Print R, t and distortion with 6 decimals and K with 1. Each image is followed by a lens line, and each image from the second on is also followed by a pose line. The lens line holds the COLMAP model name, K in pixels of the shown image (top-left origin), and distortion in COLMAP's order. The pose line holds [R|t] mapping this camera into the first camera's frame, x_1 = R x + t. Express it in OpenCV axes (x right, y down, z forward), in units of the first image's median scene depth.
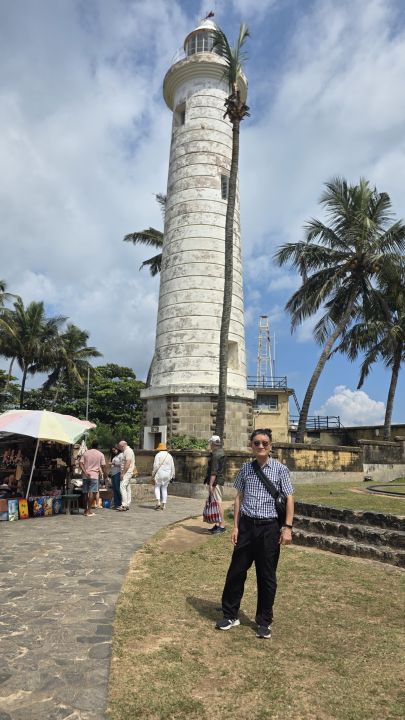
lens RADIAL K [[481.6, 0, 204.4], [0, 481.6, 364.1], [0, 0, 1]] dist [0.002510, -0.000182]
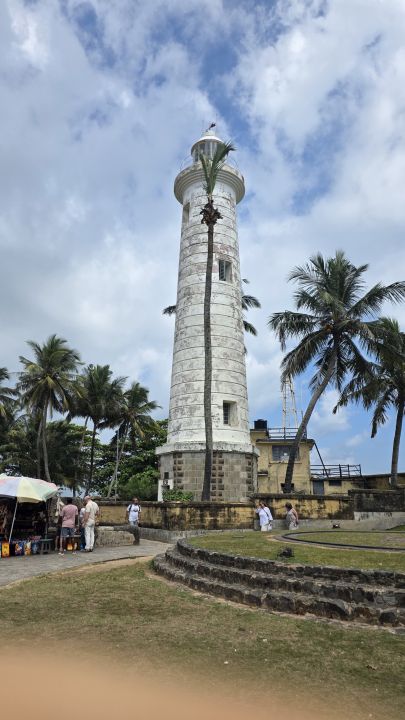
lens RADIAL K [[477.1, 0, 205.4], [0, 477.1, 345.6], [0, 0, 1]] dist [0.009940, 0.000022]
pose [[0.982279, -0.071169, -0.173385, 0.218145], [0.047635, 0.989522, -0.136300, -0.029293], [0.181269, 0.125625, 0.975377, -0.141475]]
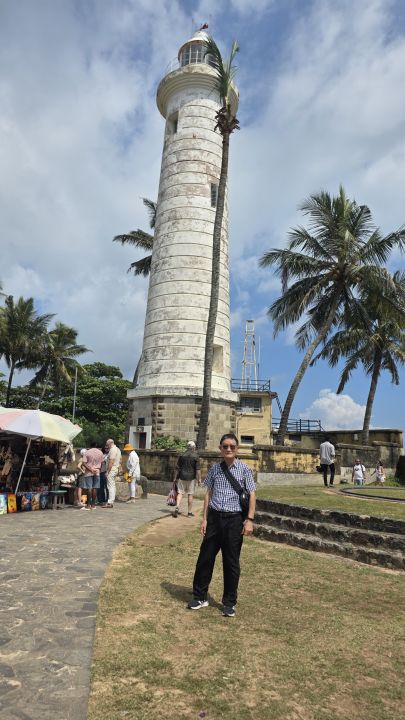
lens RADIAL K [[480.5, 0, 202.5], [0, 480.5, 360.0], [0, 0, 1]] dist [0.004742, 0.000620]
pose [[0.999437, 0.025048, 0.022310, 0.003827], [-0.024853, 0.999651, -0.008963, -0.005992], [-0.022526, 0.008404, 0.999711, -0.028246]]
